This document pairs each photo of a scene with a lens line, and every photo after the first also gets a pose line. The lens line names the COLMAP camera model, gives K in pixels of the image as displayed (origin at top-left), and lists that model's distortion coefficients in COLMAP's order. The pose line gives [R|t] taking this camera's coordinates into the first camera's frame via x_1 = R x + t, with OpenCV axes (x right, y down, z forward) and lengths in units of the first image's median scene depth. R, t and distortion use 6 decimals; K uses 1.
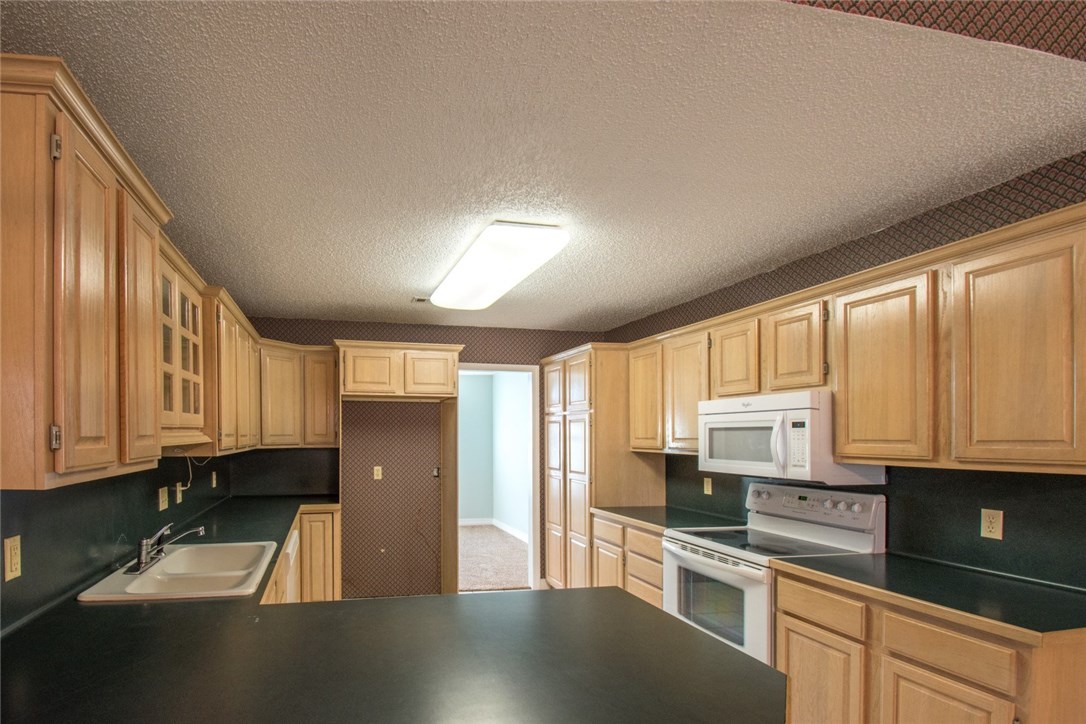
lens RADIAL K [[536.4, 0, 435.6], [0, 536.4, 439.5], [0, 0, 1]] dist [-0.000627, -0.000501]
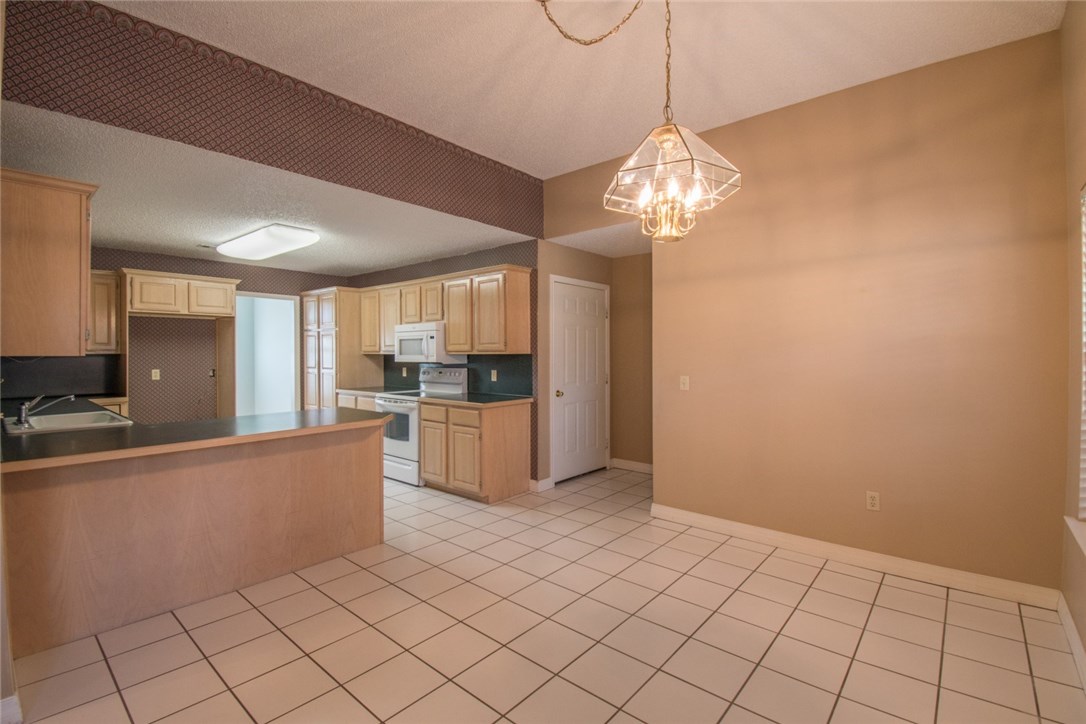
lens RADIAL K [[475.5, 0, 555.9], [0, 475.5, 348.4], [0, 0, 1]] dist [0.013972, -0.021086]
pose [[0.770219, -0.001752, 0.637777, -0.123362], [0.010591, 0.999893, -0.010043, 0.028402], [-0.637691, 0.014490, 0.770156, -0.560828]]
